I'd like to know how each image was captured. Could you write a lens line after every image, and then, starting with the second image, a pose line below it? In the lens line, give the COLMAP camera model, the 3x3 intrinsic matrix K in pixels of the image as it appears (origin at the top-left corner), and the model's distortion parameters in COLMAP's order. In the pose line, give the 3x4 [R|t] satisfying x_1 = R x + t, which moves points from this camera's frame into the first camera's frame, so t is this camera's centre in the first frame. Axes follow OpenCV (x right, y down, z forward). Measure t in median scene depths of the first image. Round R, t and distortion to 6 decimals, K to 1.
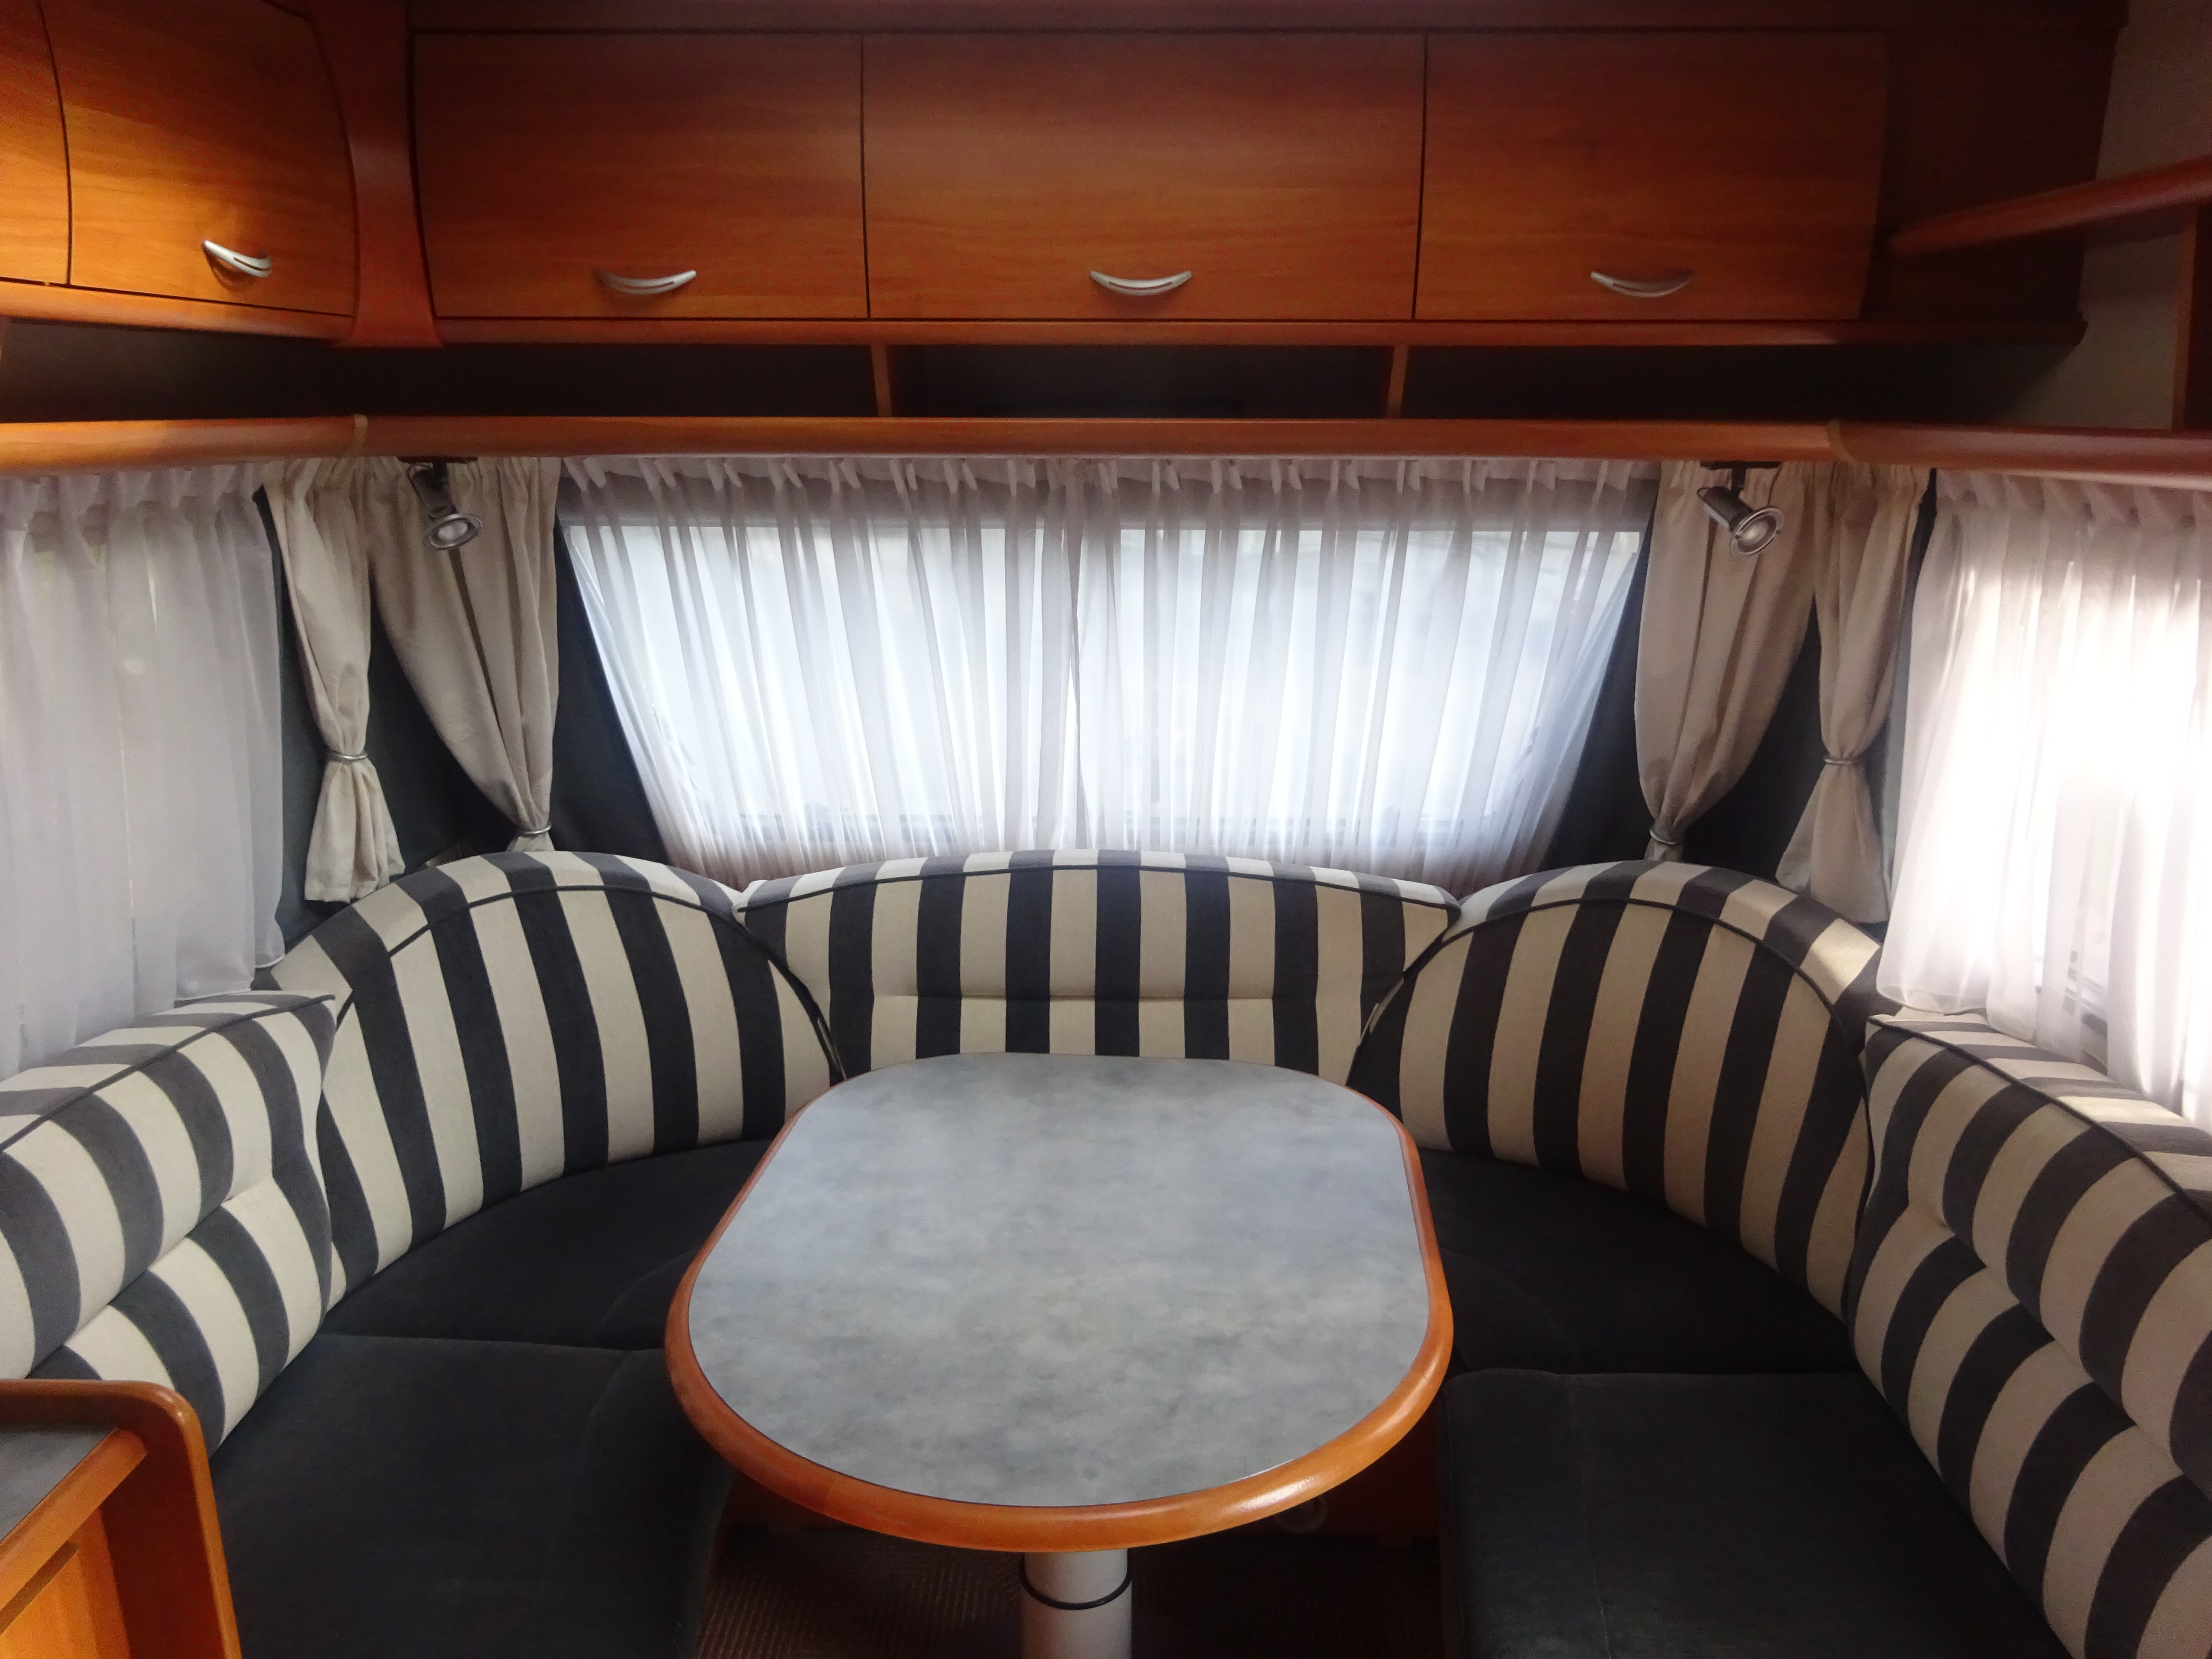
lens RADIAL K [[1626.8, 0, 1103.7], [0, 1626.8, 823.8], [0, 0, 1]] dist [-0.002652, 0.010103]
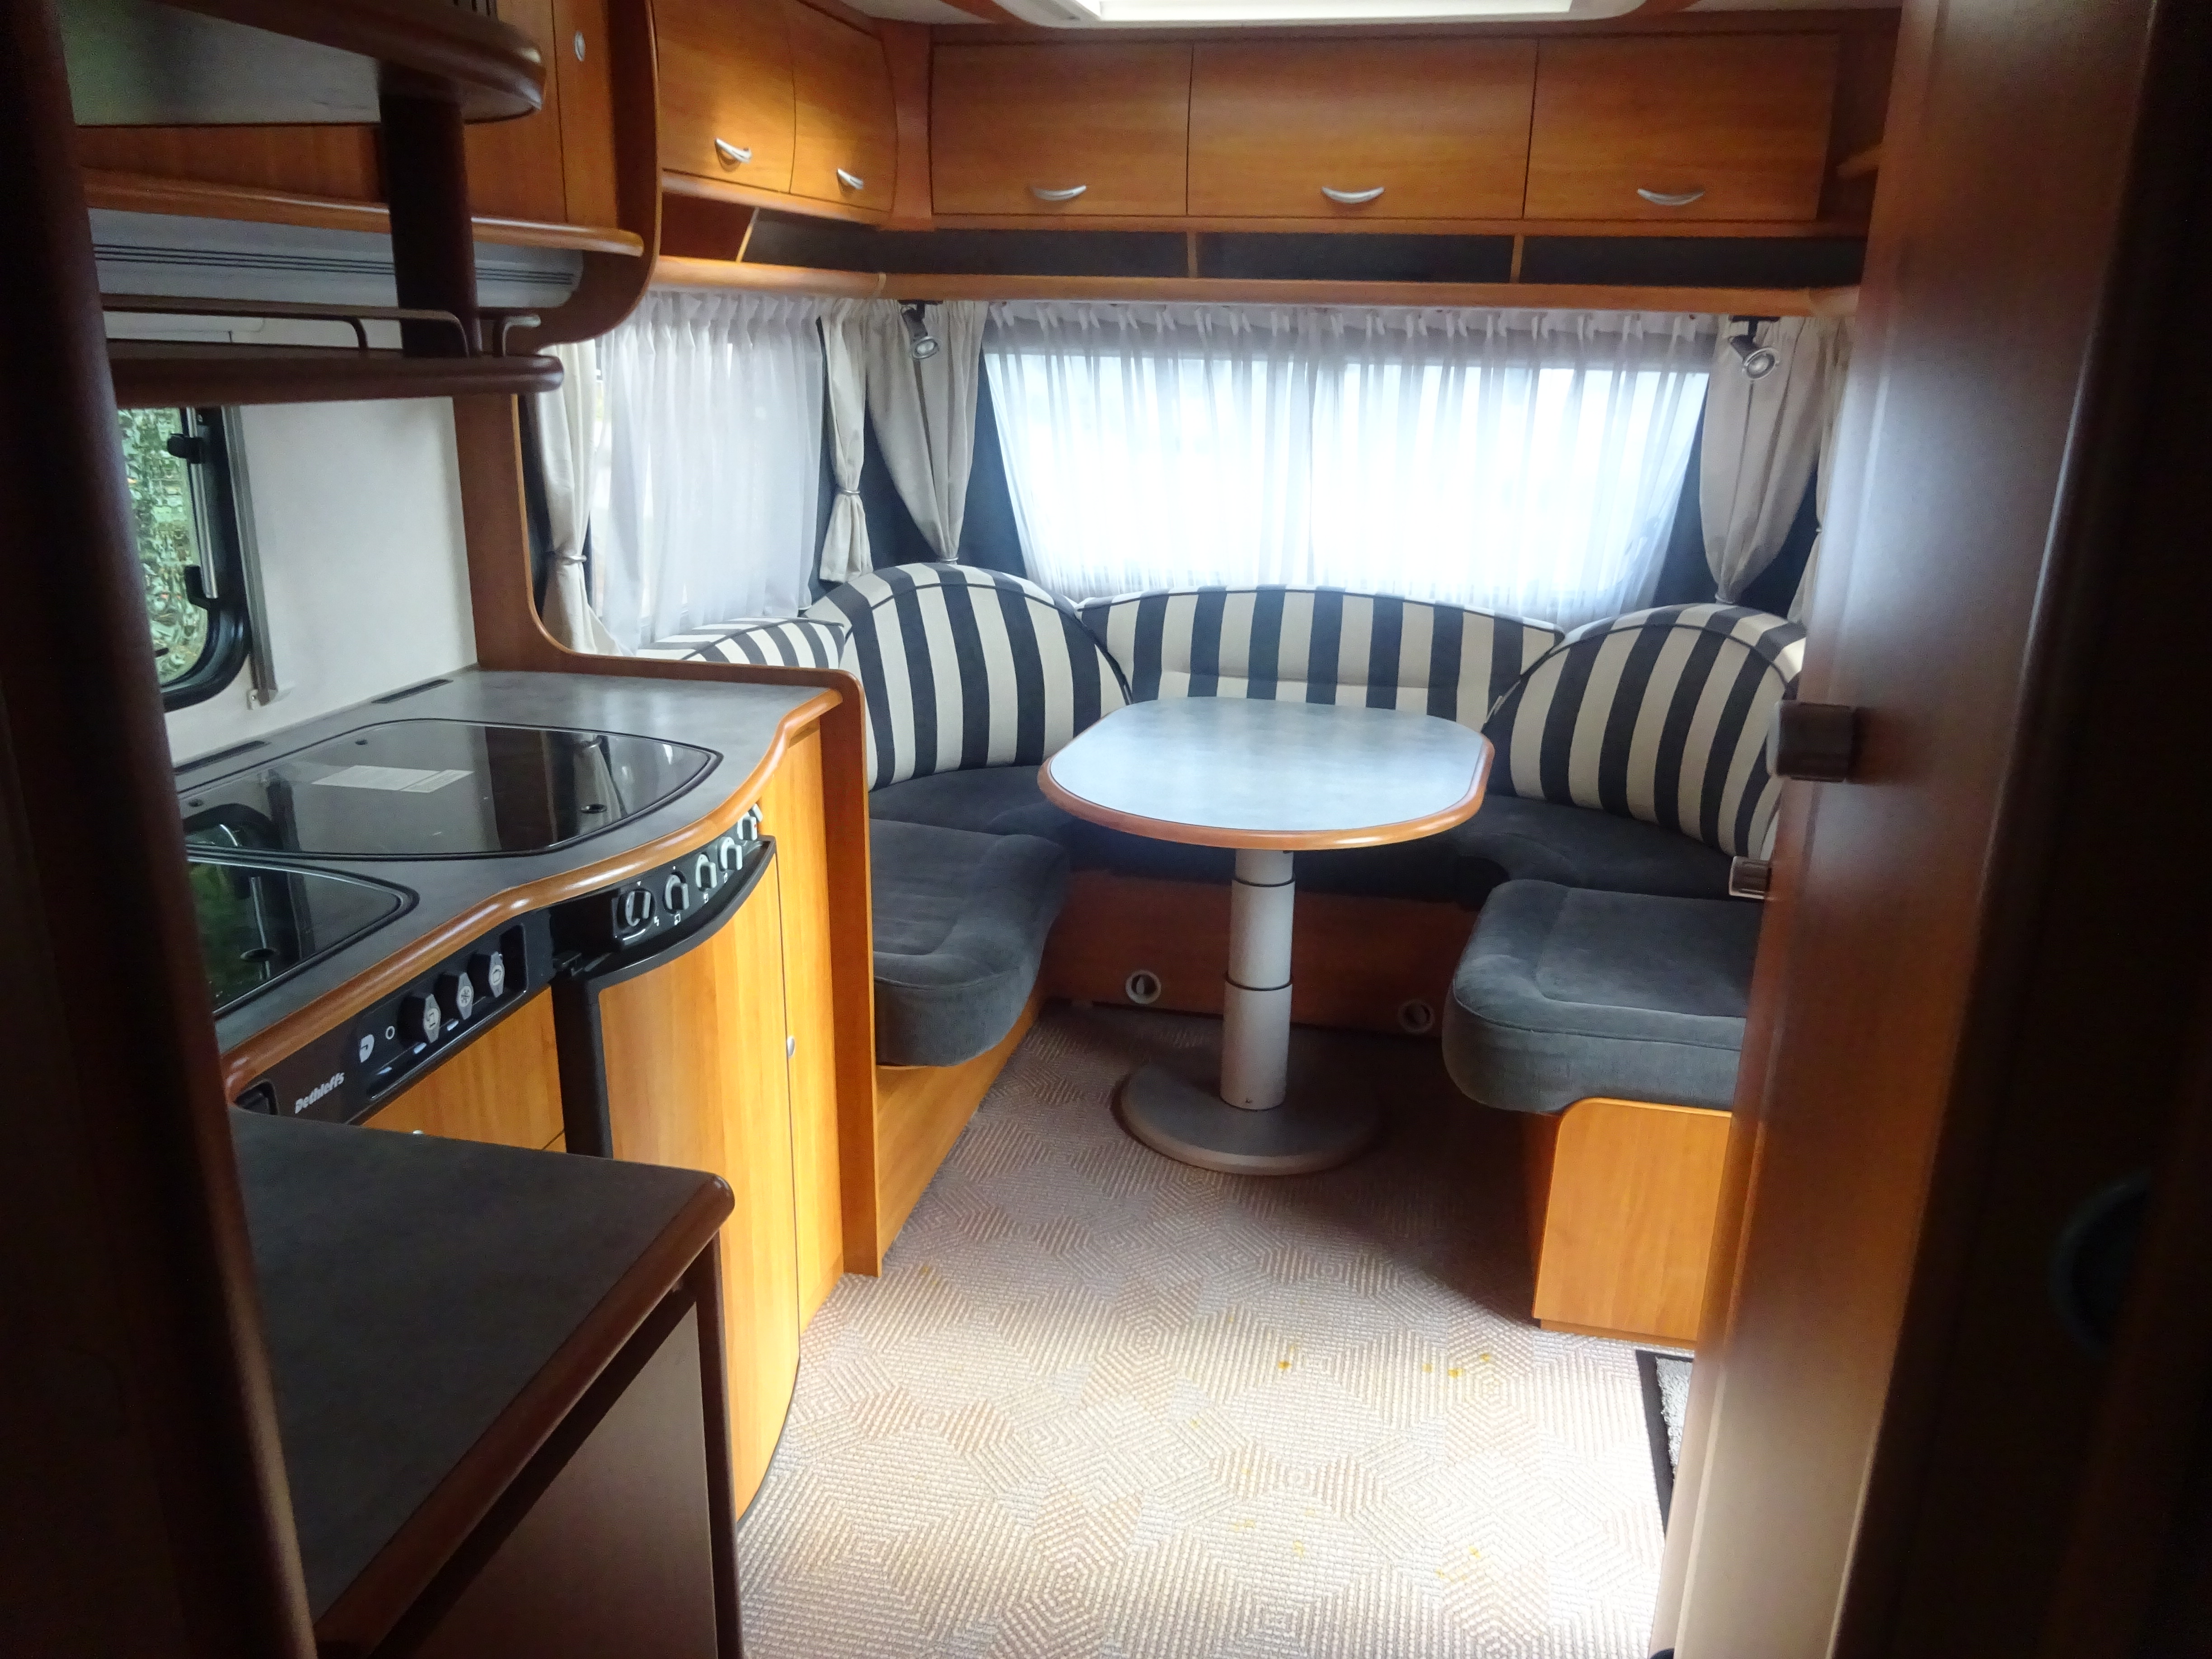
lens RADIAL K [[1626.8, 0, 1103.7], [0, 1626.8, 823.8], [0, 0, 1]] dist [-0.002652, 0.010103]
pose [[0.981604, 0.073077, -0.176391, 0.089748], [-0.064665, 0.996499, 0.052984, 0.182375], [0.179646, -0.040603, 0.982893, -0.543843]]
